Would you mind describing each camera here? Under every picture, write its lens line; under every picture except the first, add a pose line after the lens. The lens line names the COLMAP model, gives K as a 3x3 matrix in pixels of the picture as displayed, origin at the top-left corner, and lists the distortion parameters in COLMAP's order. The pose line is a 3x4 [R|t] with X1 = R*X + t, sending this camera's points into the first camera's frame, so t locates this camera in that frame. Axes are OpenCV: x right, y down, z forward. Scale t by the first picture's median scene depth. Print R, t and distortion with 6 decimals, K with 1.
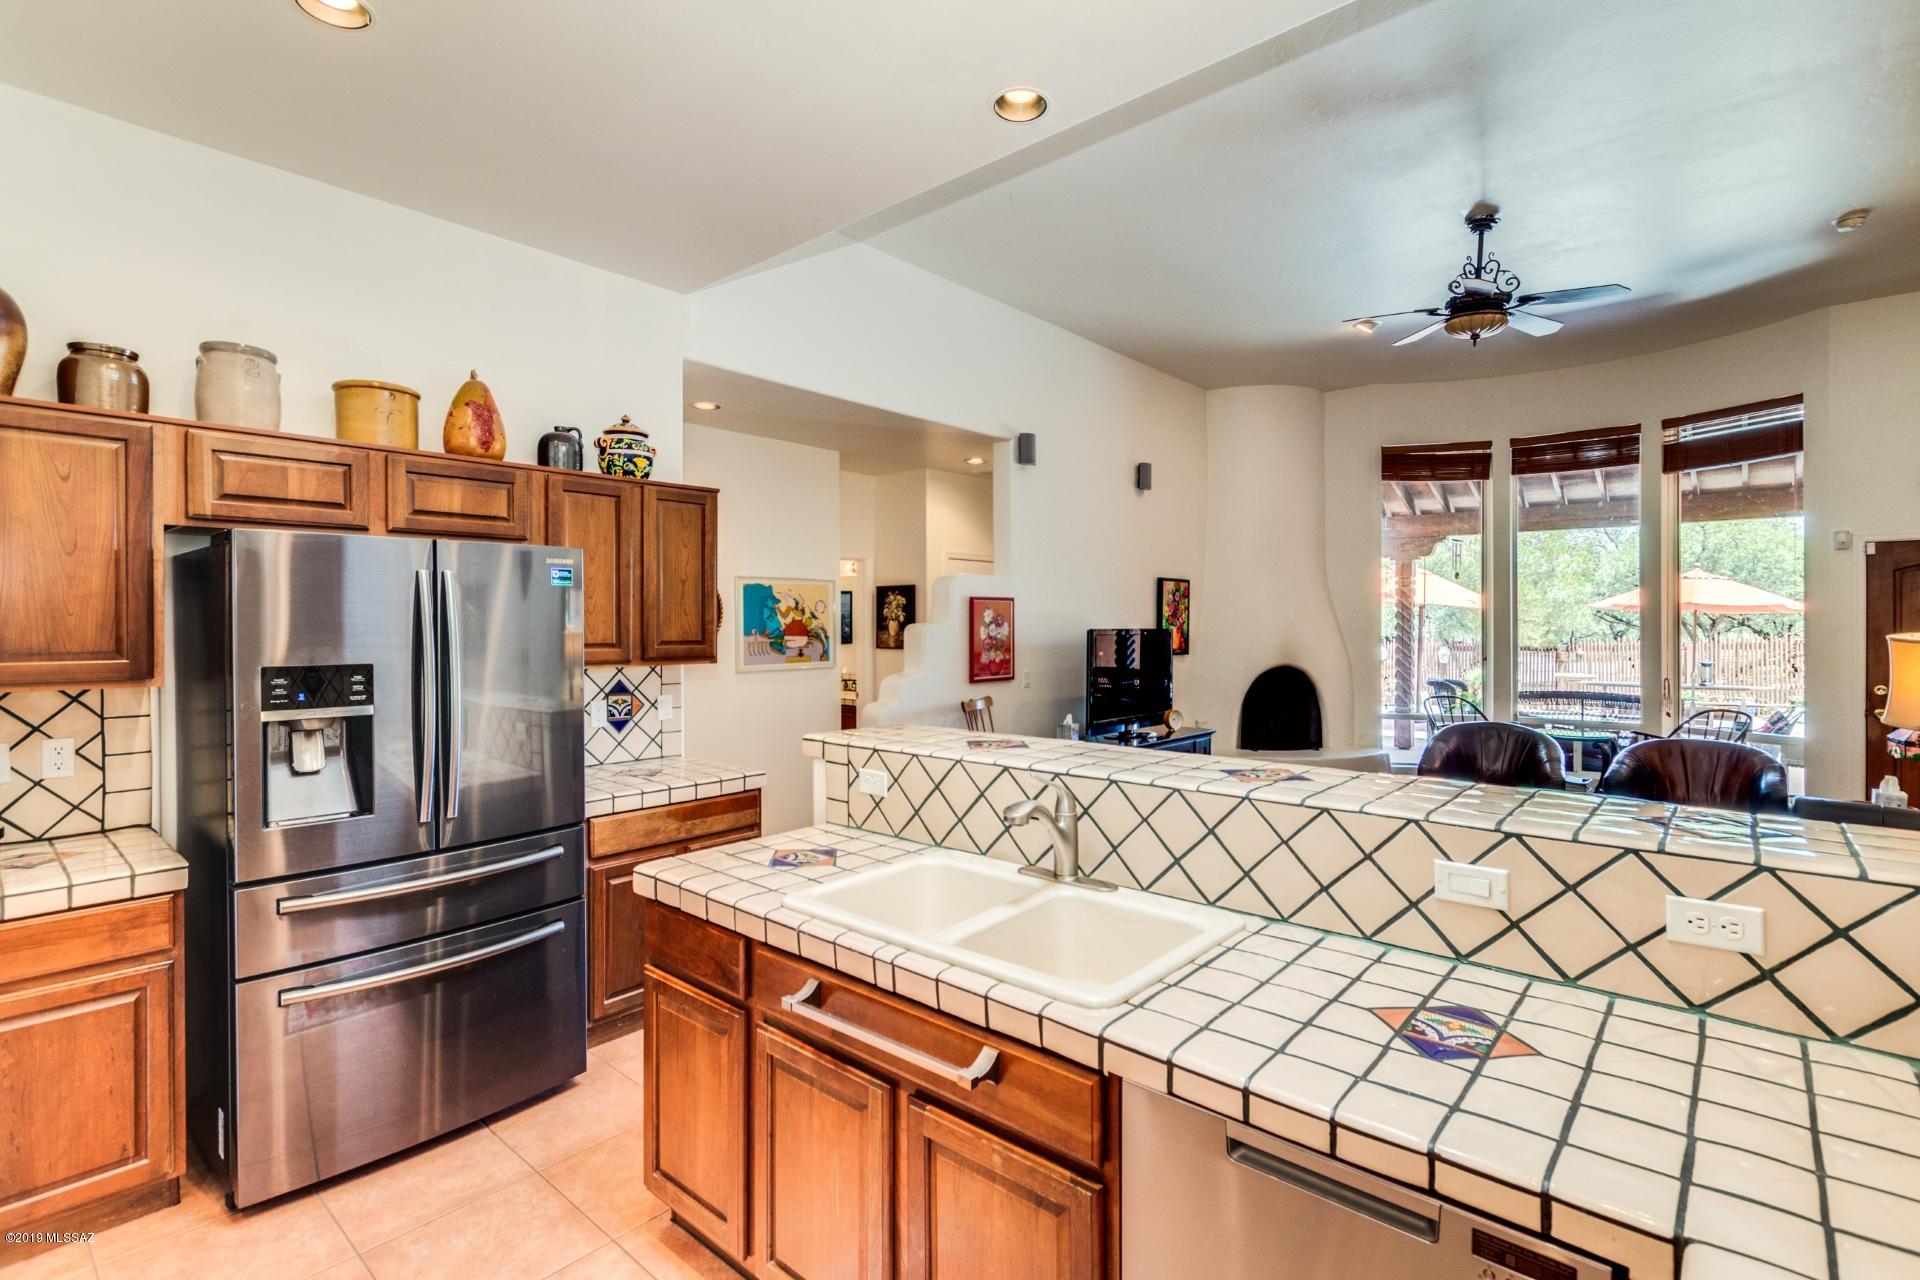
lens RADIAL K [[891.7, 0, 957.4], [0, 891.7, 633.0], [0, 0, 1]] dist [0.001788, -0.000126]
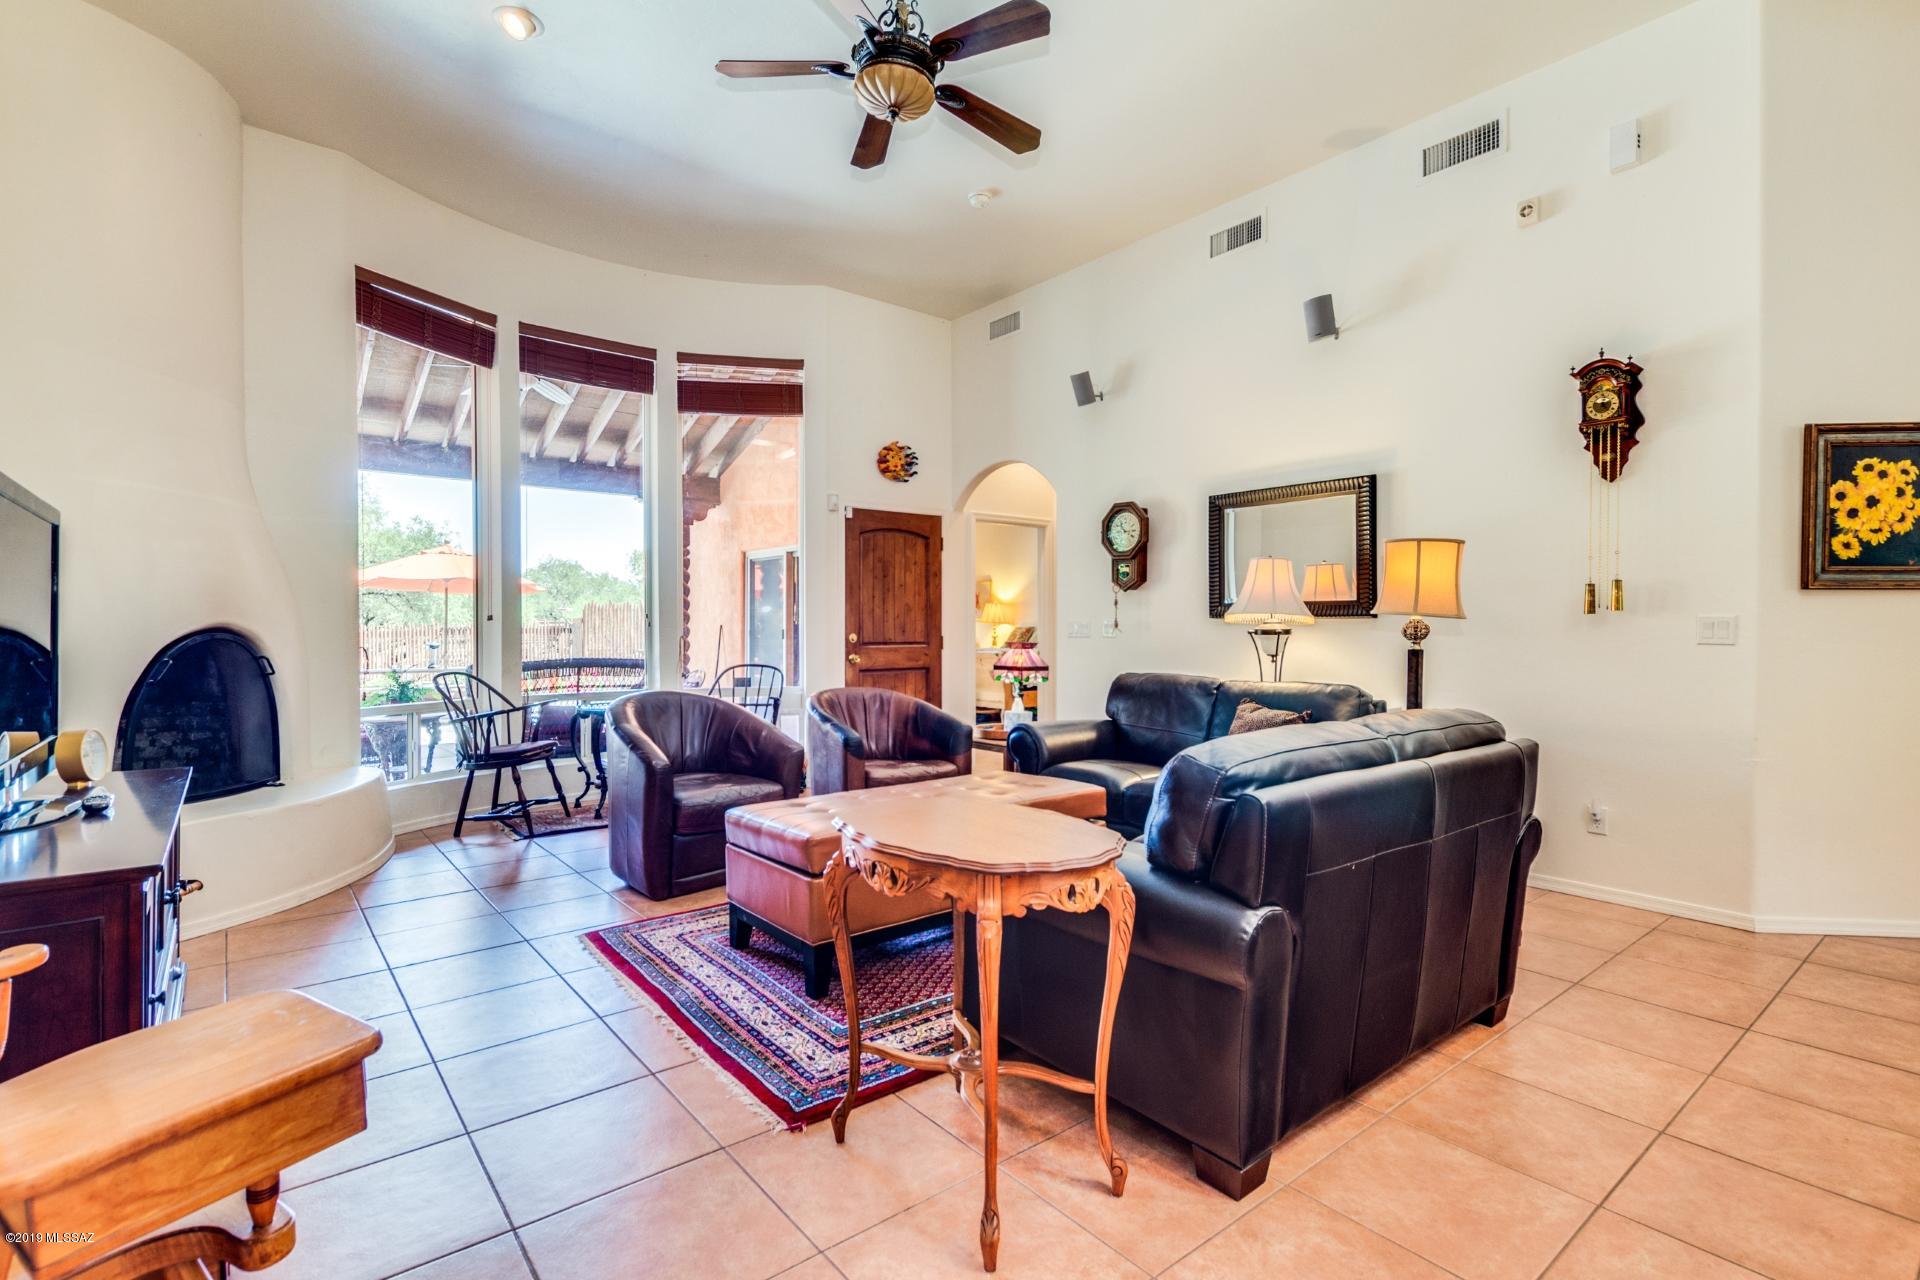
lens RADIAL K [[891.7, 0, 949.4], [0, 891.7, 645.6], [0, 0, 1]] dist [0.001788, -0.000126]
pose [[0.181089, -0.019038, 0.983282, -0.064002], [0.005868, 0.999816, 0.018278, 0.050624], [-0.983449, 0.002460, 0.181167, 0.639351]]
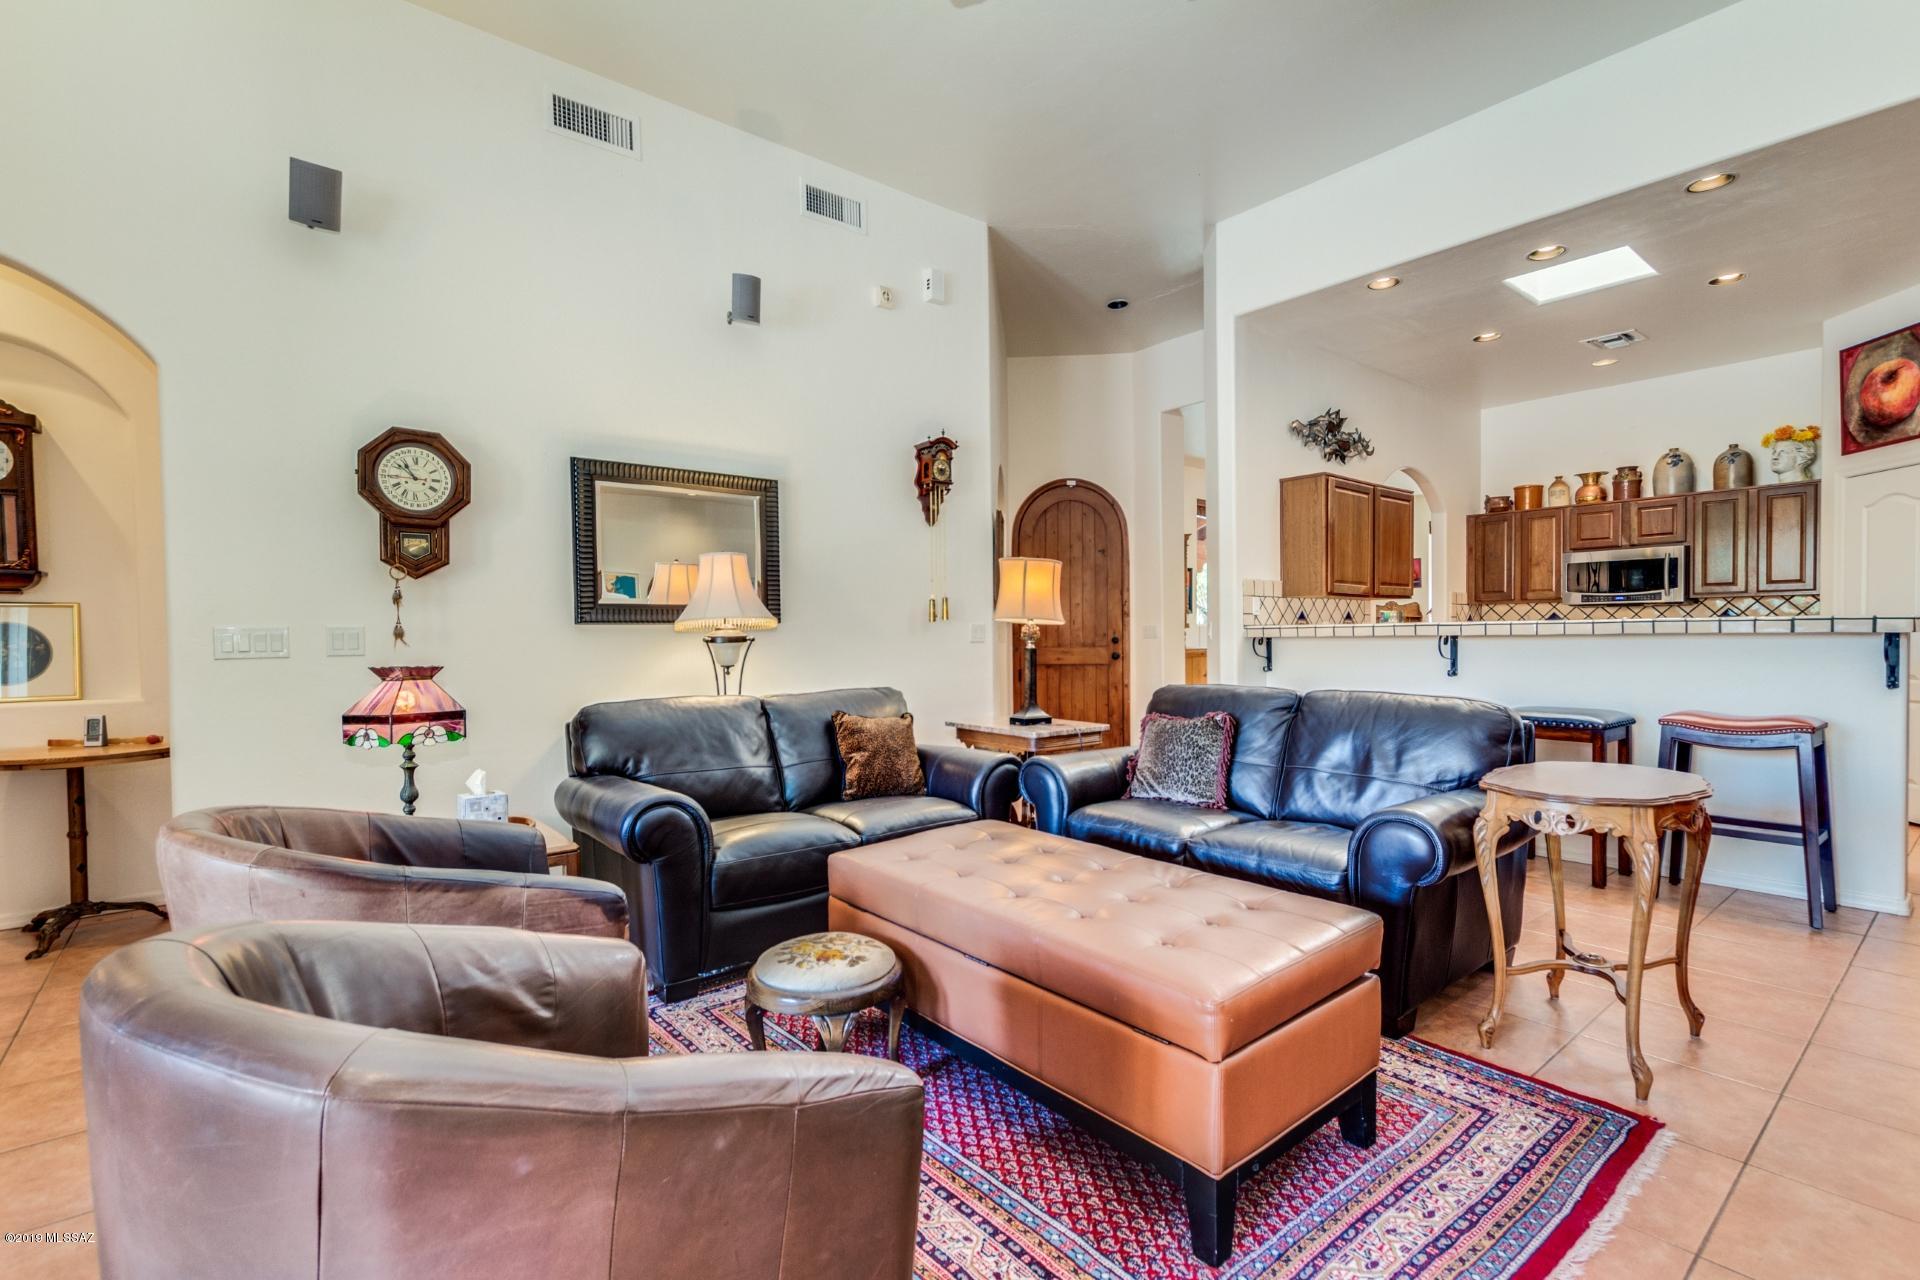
lens RADIAL K [[891.7, 0, 959.7], [0, 891.7, 655.2], [0, 0, 1]] dist [0.001788, -0.000126]
pose [[-0.986561, 0.008966, 0.163146, 0.406838], [0.014637, 0.999328, 0.033592, 0.046481], [-0.162735, 0.035528, -0.986030, 1.080735]]
